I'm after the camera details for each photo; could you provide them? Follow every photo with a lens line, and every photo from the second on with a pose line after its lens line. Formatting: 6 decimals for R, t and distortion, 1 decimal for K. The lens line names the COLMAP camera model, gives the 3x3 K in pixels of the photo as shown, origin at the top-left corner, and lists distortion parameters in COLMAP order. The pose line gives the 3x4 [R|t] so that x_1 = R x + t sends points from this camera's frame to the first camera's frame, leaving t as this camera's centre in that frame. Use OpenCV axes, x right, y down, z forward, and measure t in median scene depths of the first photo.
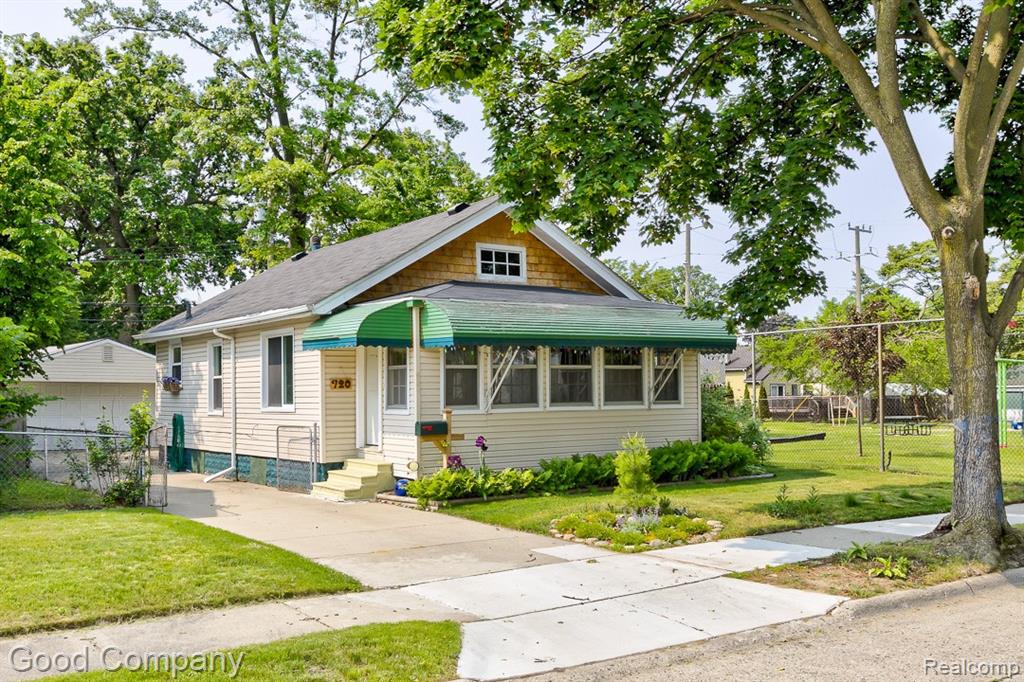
lens RADIAL K [[1071.0, 0, 512.0], [0, 1071.0, 341.0], [0, 0, 1]] dist [-0.003403, 0.000966]
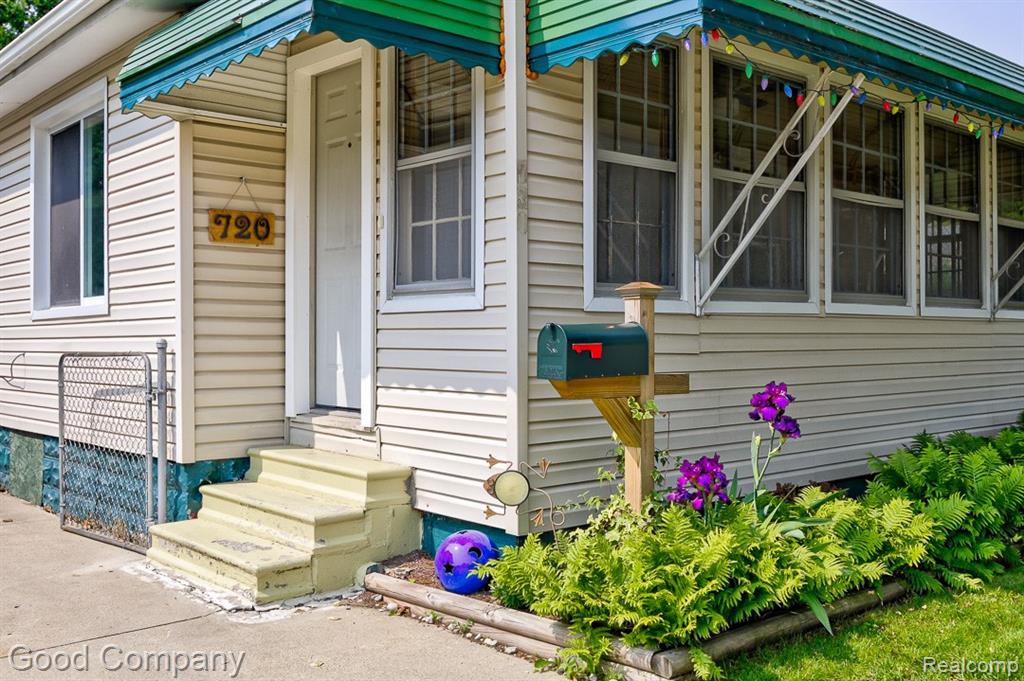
lens RADIAL K [[1031.9, 0, 514.3], [0, 1031.9, 320.6], [0, 0, 1]] dist [0.005954, -0.001758]
pose [[0.993456, 0.009858, 0.113793, -0.111965], [-0.012891, 0.999580, 0.025941, 0.060418], [-0.113490, -0.027238, 0.993166, 0.670967]]
